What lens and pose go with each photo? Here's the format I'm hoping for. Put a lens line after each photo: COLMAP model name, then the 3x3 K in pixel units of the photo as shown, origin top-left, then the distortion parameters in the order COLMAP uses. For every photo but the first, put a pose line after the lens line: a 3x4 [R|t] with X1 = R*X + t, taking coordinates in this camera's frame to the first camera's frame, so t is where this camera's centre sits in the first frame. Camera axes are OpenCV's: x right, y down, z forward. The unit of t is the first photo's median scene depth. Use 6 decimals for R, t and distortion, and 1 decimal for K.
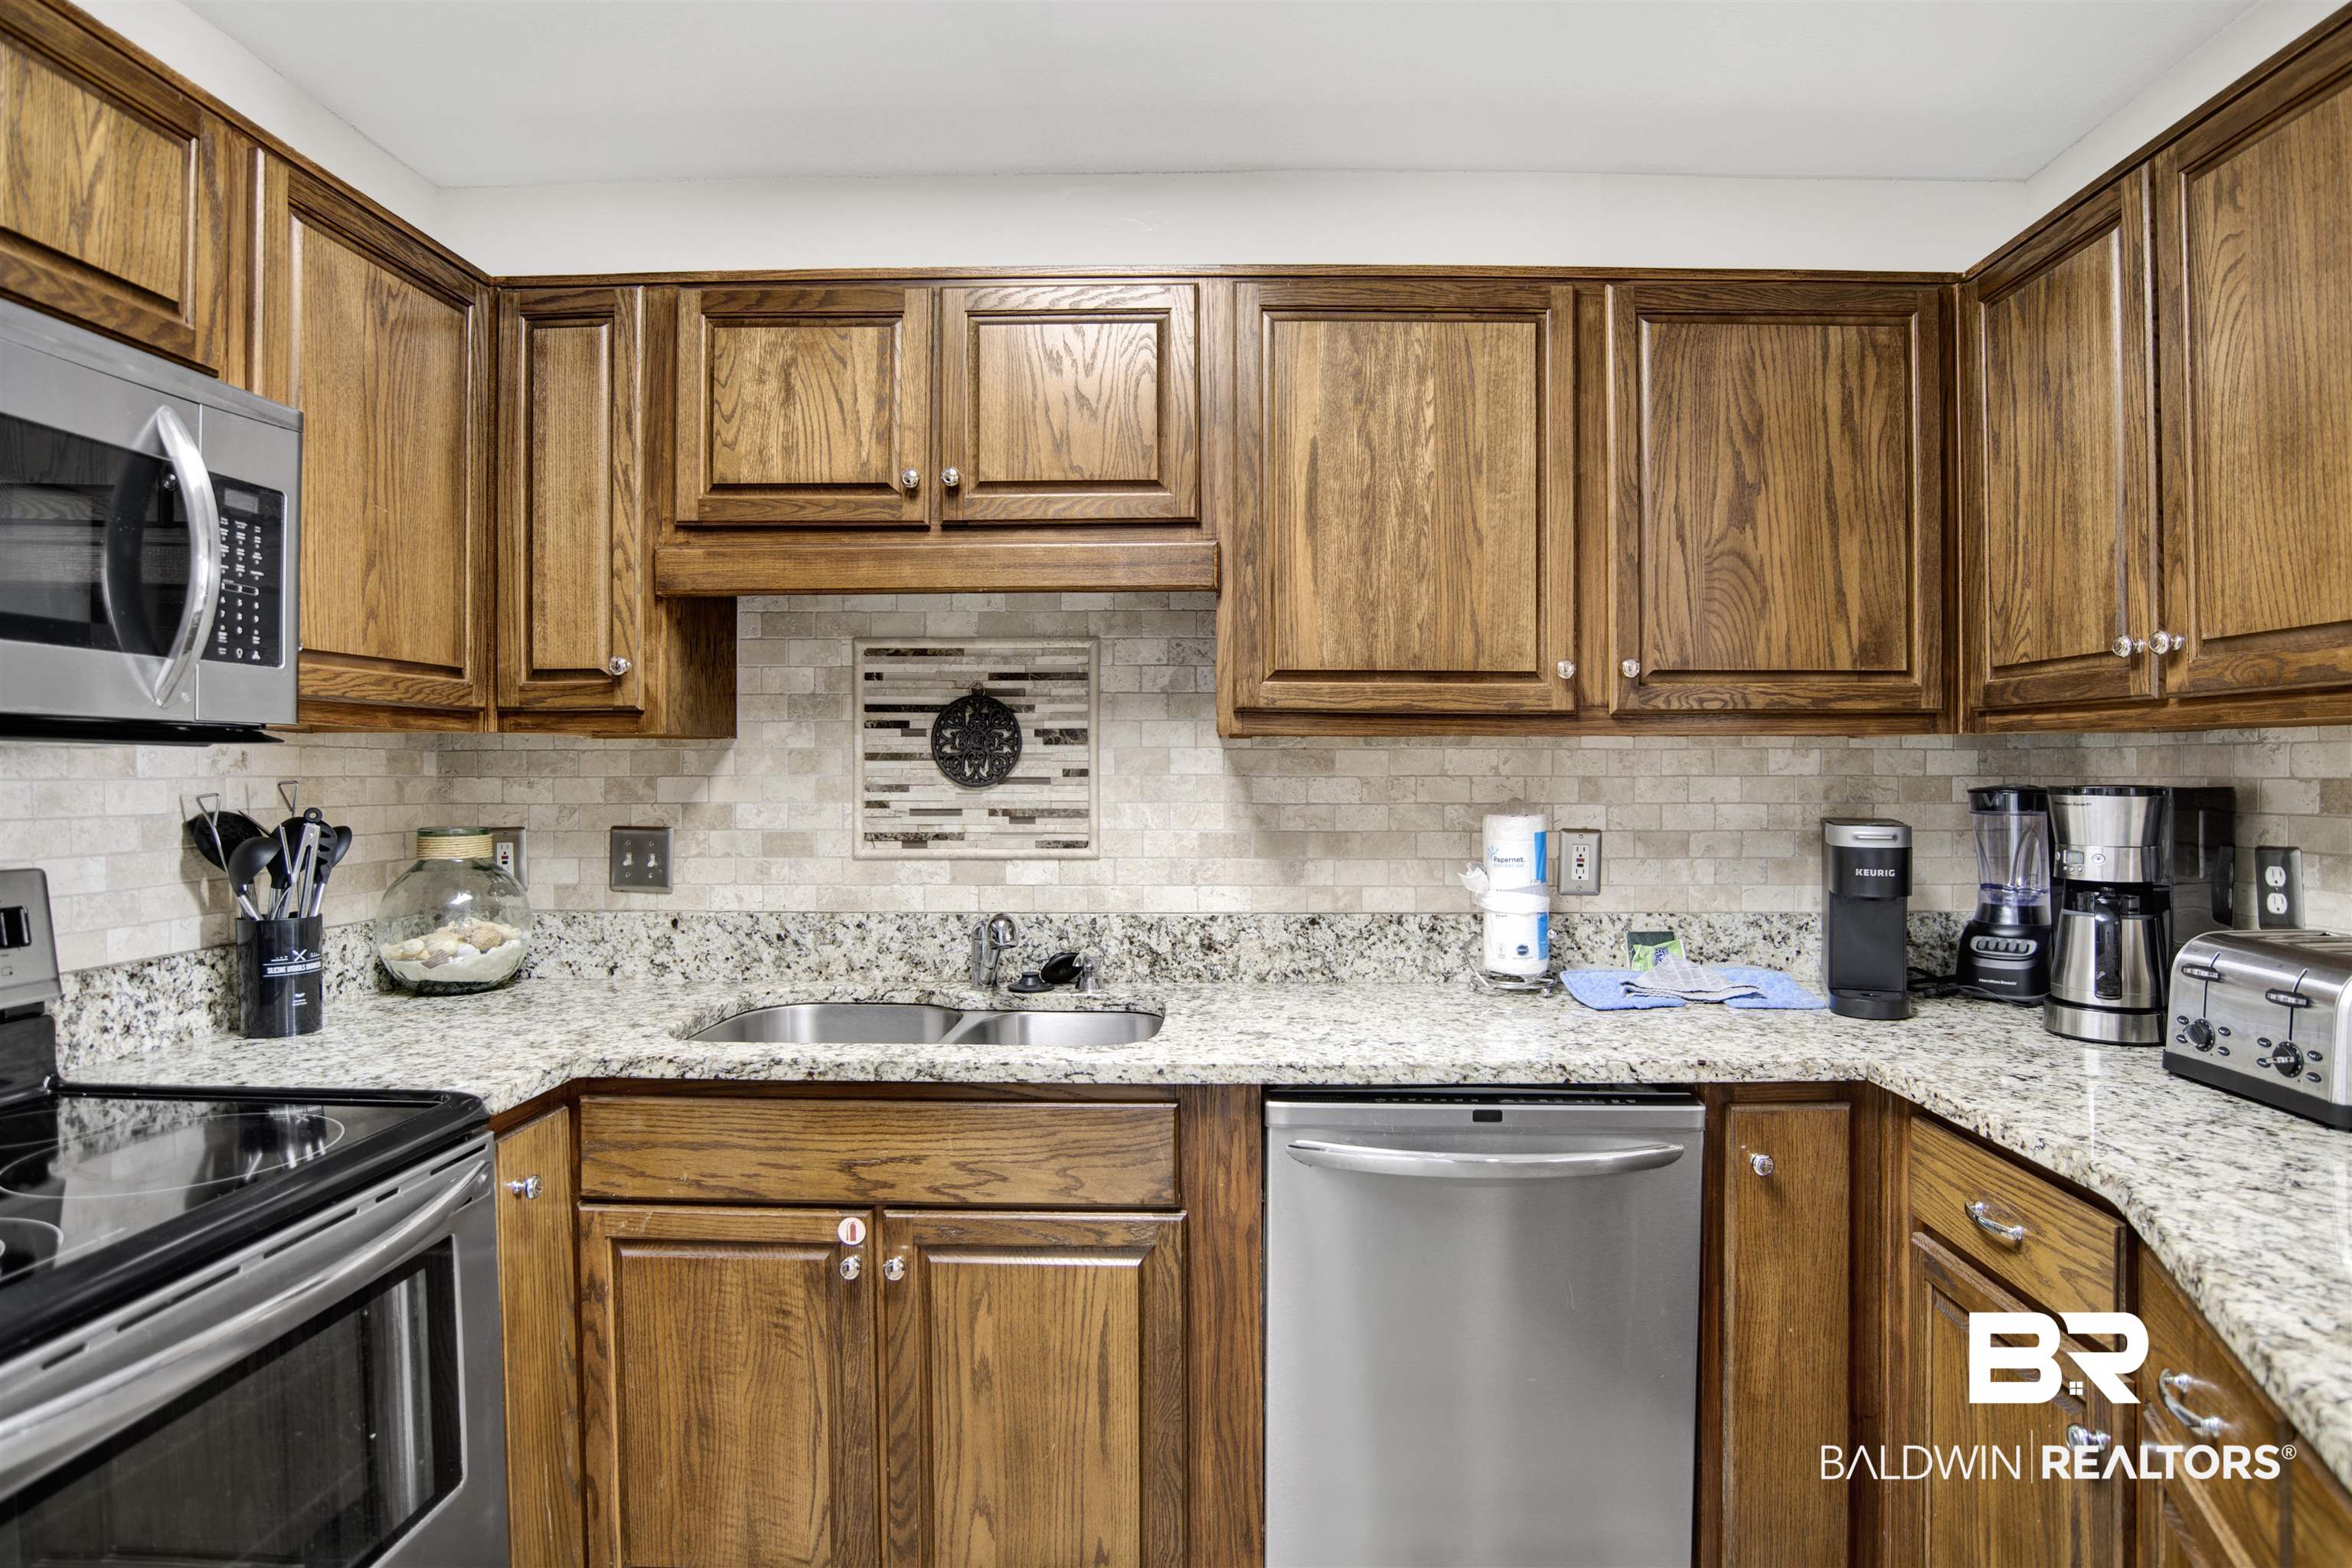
lens RADIAL K [[1244.0, 0, 1221.0], [0, 1244.0, 785.3], [0, 0, 1]] dist [-0.059724, 0.019666]
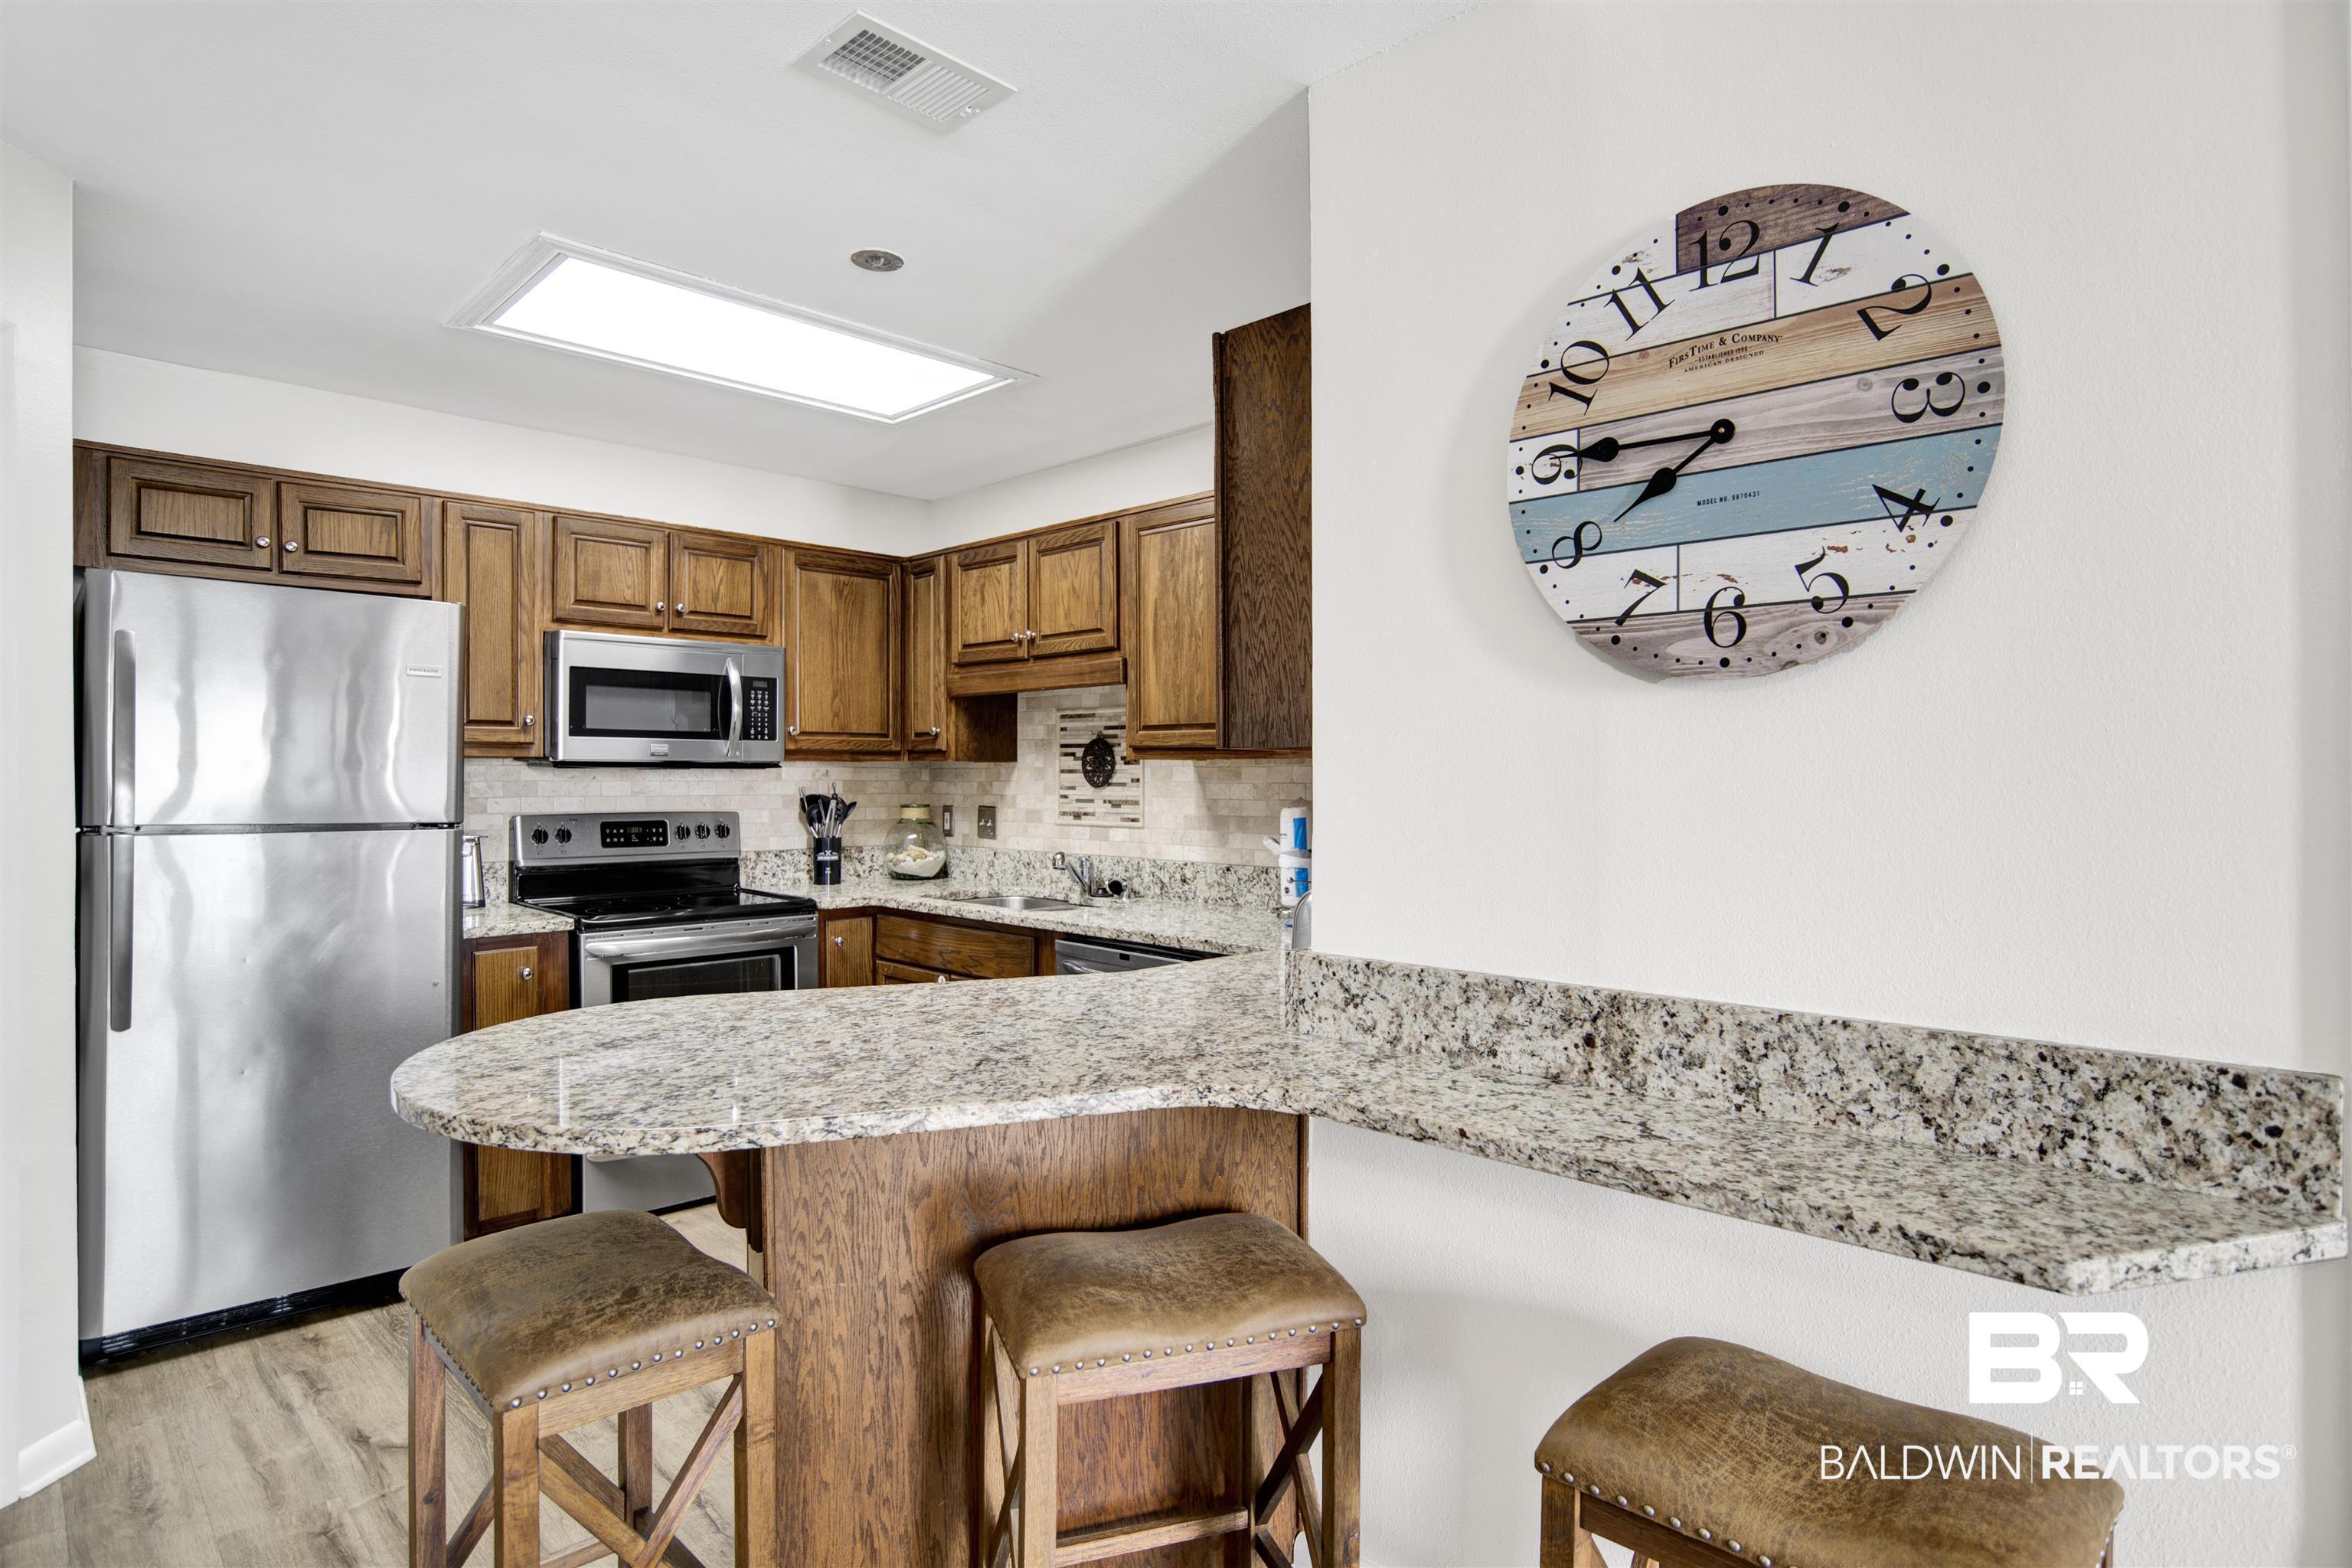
lens RADIAL K [[1244.0, 0, 1181.7], [0, 1244.0, 774.1], [0, 0, 1]] dist [-0.059724, 0.019666]
pose [[0.721950, 0.000518, -0.691945, 1.380012], [-0.010889, 0.999884, -0.010612, -0.000904], [0.691859, 0.015196, 0.721873, -0.300599]]
